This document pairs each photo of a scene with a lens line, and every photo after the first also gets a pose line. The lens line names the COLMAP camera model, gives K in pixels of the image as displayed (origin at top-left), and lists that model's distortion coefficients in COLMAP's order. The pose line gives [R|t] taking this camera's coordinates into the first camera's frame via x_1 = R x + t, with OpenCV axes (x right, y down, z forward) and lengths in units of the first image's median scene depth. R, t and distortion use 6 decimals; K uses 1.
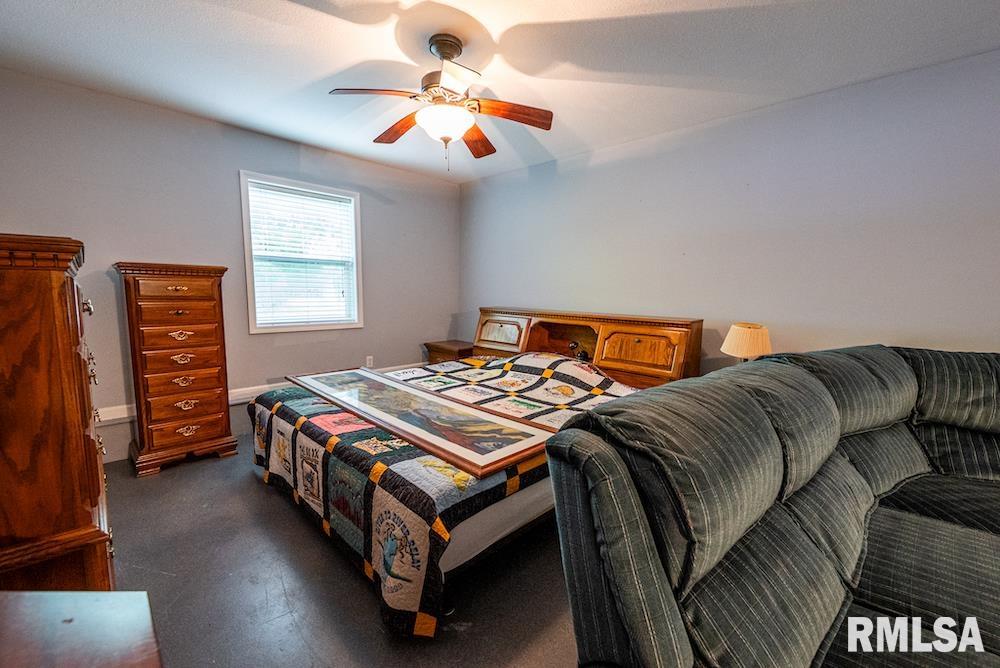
lens RADIAL K [[406.5, 0, 502.1], [0, 406.5, 336.0], [0, 0, 1]] dist [-0.001725, -0.000277]
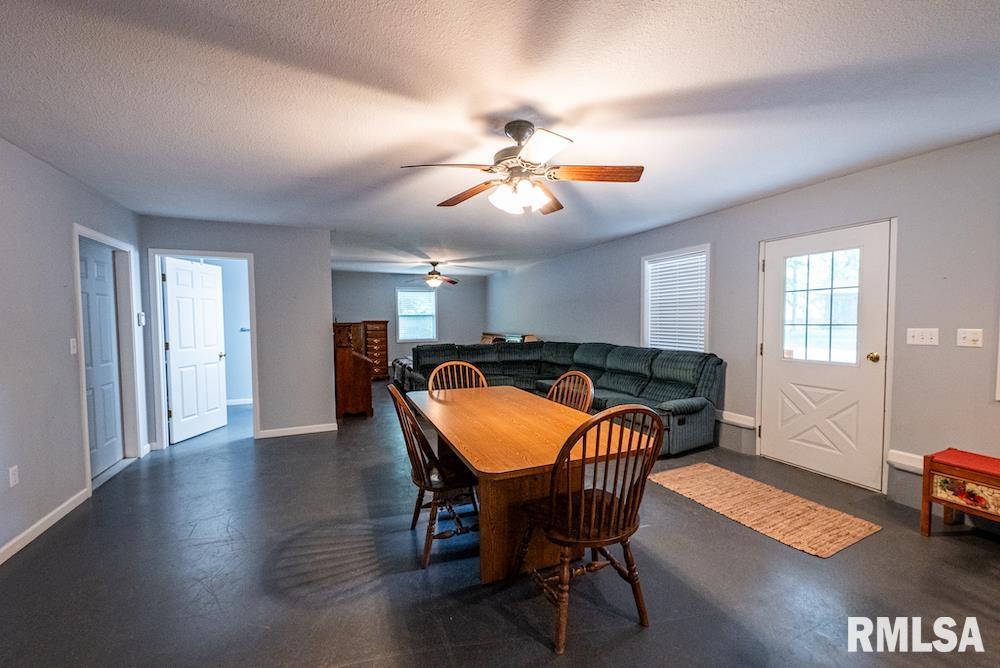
lens RADIAL K [[406.5, 0, 499.3], [0, 406.5, 335.8], [0, 0, 1]] dist [-0.001725, -0.000277]
pose [[0.923722, -0.007367, -0.382992, 1.180515], [-0.016218, 0.998167, -0.058315, 0.106735], [0.382719, 0.060078, 0.921909, -1.410090]]
